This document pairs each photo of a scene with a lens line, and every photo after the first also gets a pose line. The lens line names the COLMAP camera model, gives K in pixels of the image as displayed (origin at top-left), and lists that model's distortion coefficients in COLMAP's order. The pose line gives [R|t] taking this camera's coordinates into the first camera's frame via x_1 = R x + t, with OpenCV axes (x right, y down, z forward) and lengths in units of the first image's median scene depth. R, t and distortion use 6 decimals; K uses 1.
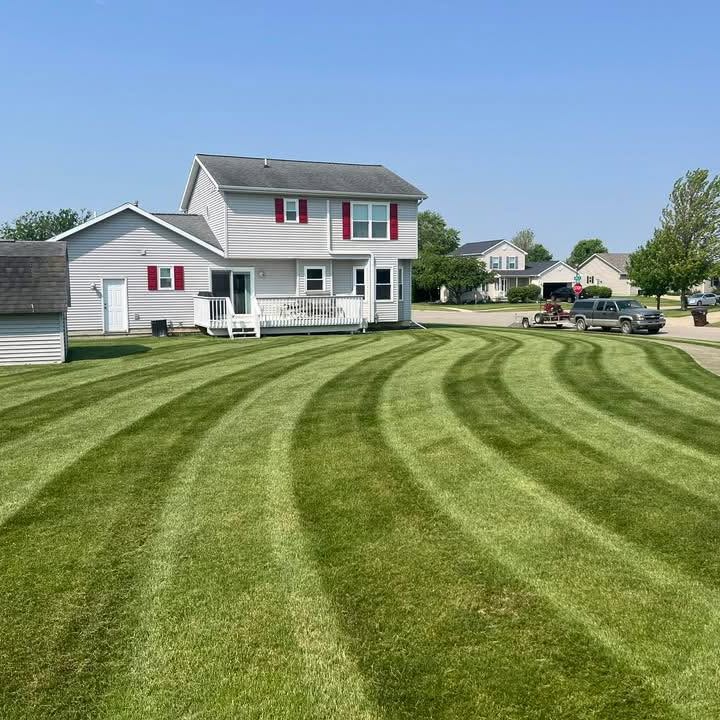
lens RADIAL K [[677.6, 0, 360.0], [0, 677.6, 360.0], [0, 0, 1]] dist [-0.007550, -0.026141]
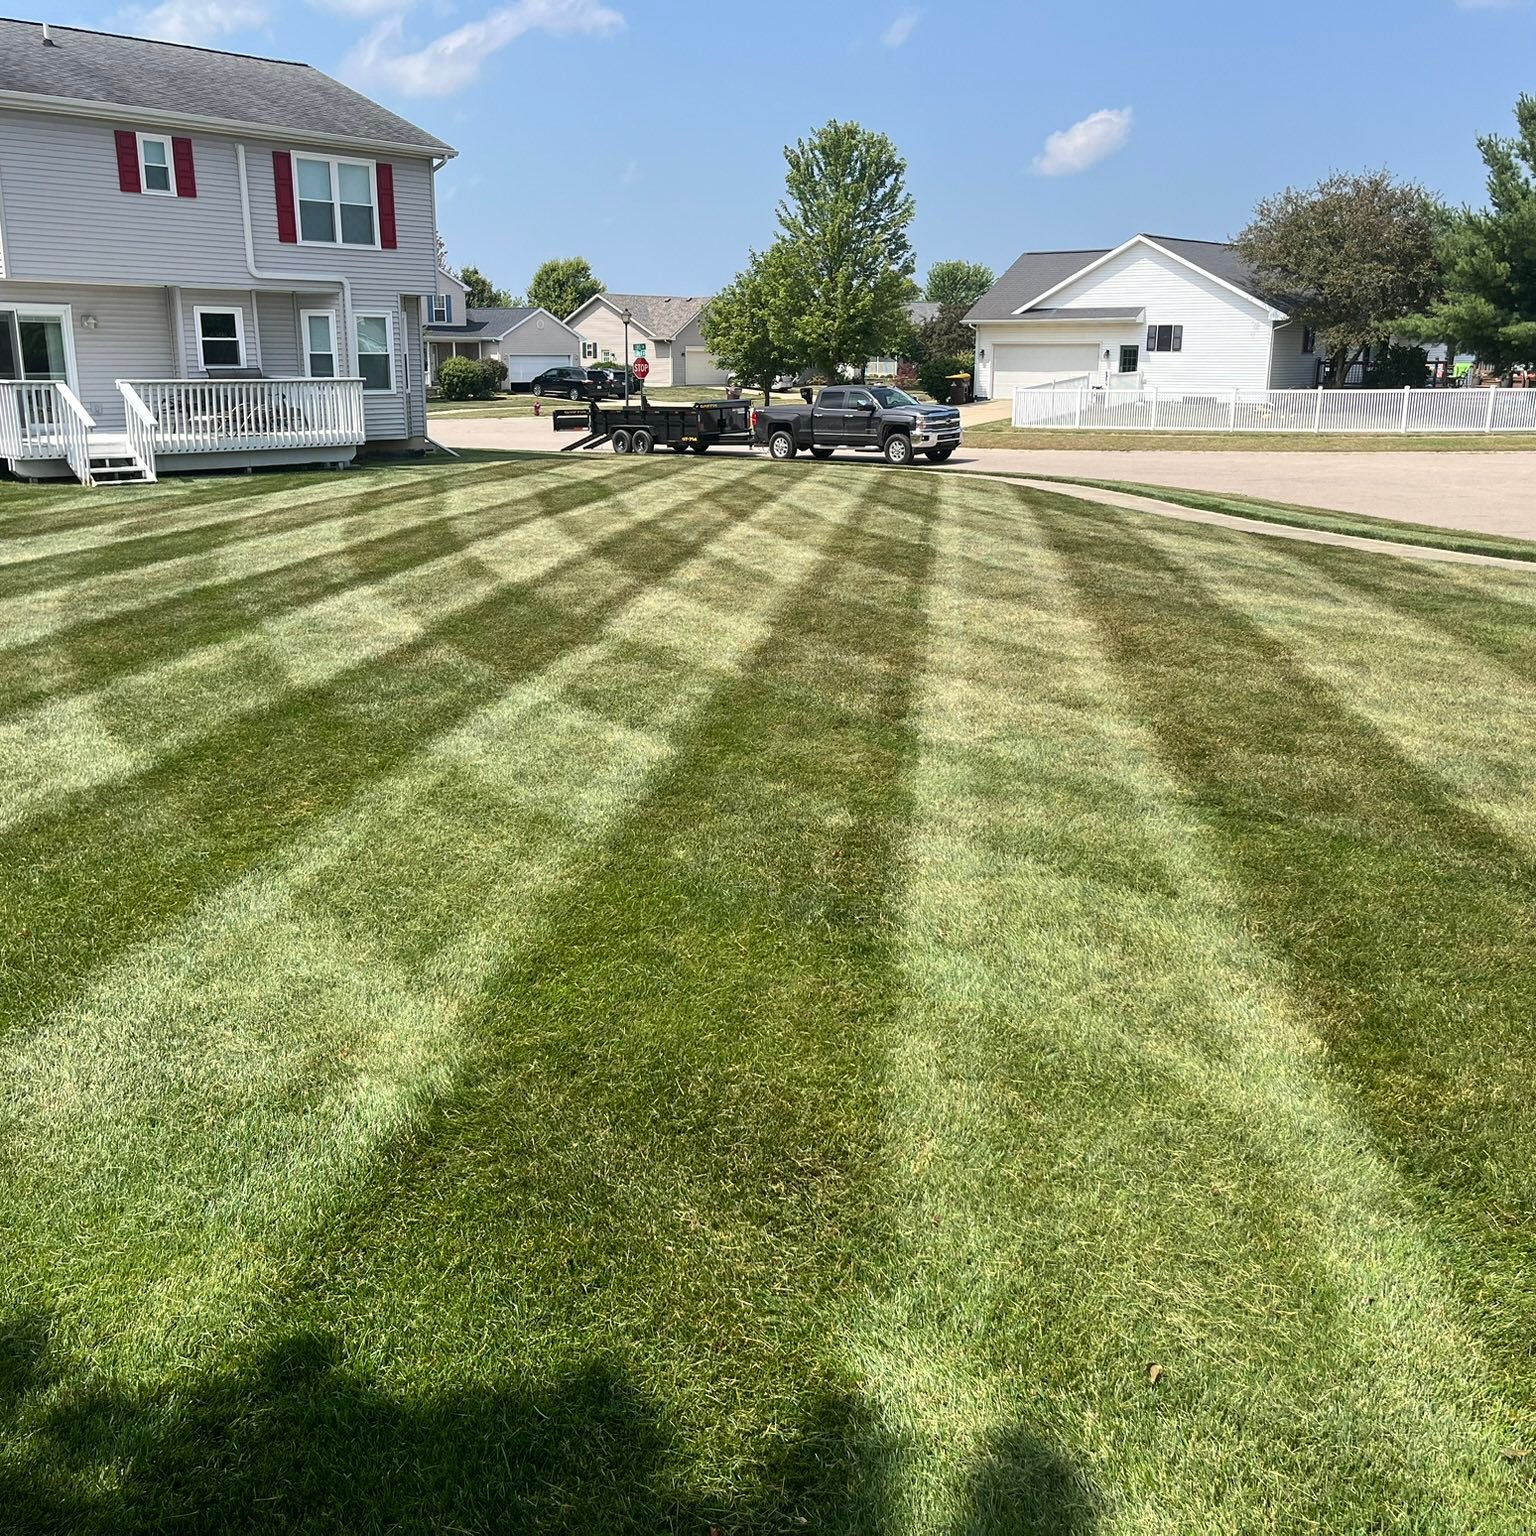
lens RADIAL K [[1445.5, 0, 768.0], [0, 1445.5, 768.0], [0, 0, 1]] dist [-0.007550, -0.026141]
pose [[0.897513, -0.101010, 0.429264, -0.171765], [0.028725, 0.984738, 0.171659, -0.000080], [-0.440051, -0.141735, 0.886716, 0.014590]]
